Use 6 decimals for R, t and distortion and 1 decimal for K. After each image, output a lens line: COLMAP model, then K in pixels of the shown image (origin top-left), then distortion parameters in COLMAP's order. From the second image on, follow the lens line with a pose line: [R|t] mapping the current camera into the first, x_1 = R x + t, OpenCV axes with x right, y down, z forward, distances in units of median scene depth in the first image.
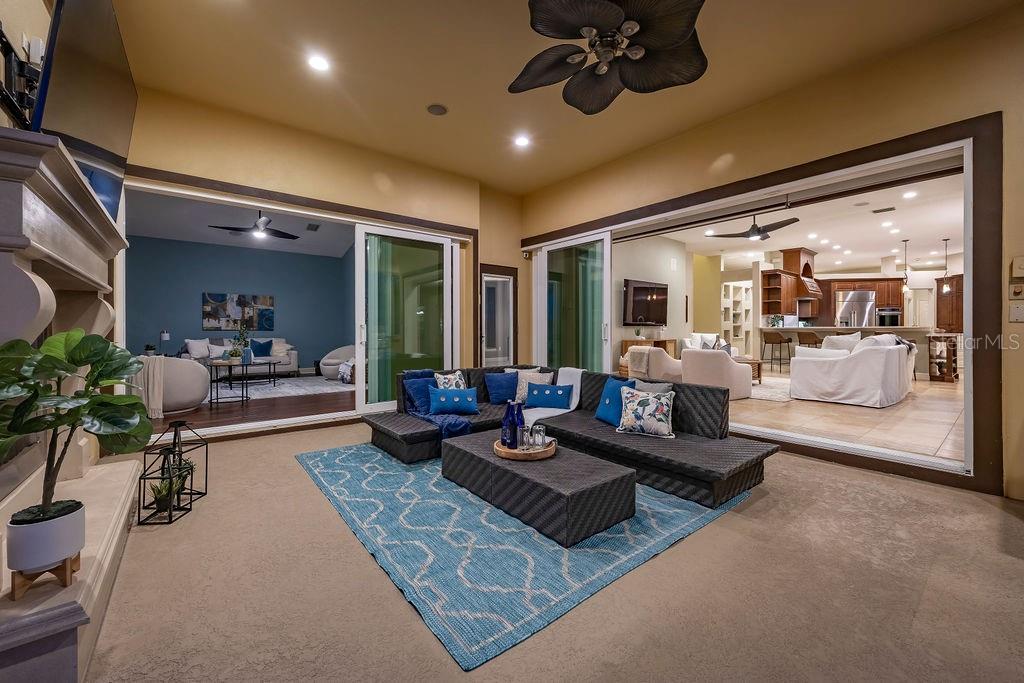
lens RADIAL K [[401.8, 0, 512.0], [0, 401.8, 341.5], [0, 0, 1]] dist [-0.000764, 0.000073]
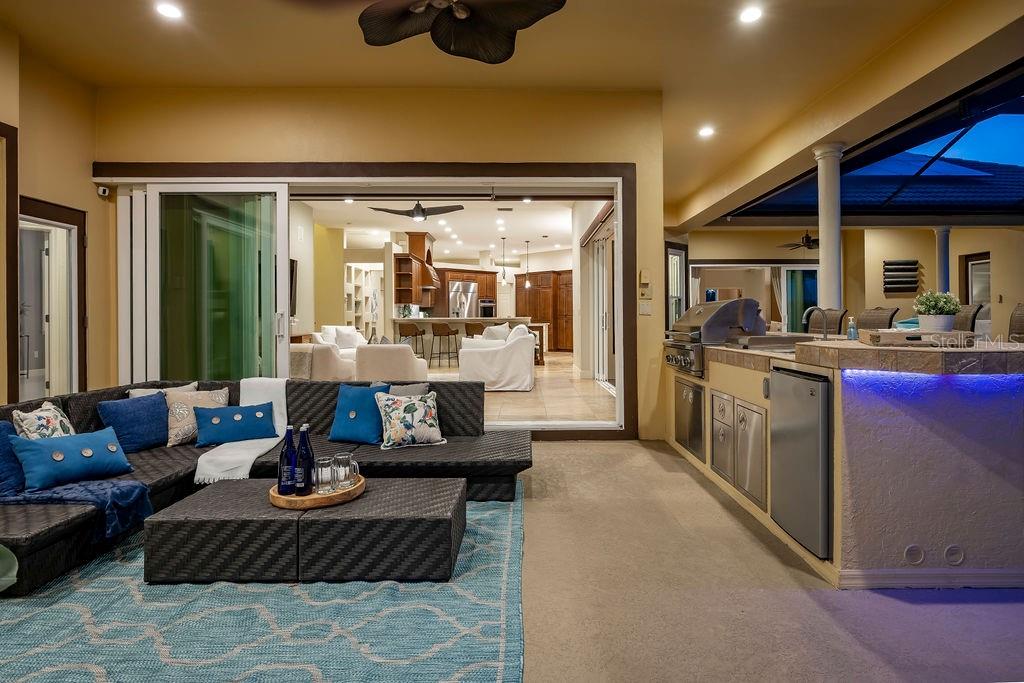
lens RADIAL K [[561.9, 0, 513.9], [0, 561.9, 336.4], [0, 0, 1]] dist [-0.001492, 0.000016]
pose [[0.615505, -0.025517, 0.787720, -0.332531], [0.027322, 0.999566, 0.011031, -0.003384], [-0.787659, 0.014733, 0.615935, 0.077568]]
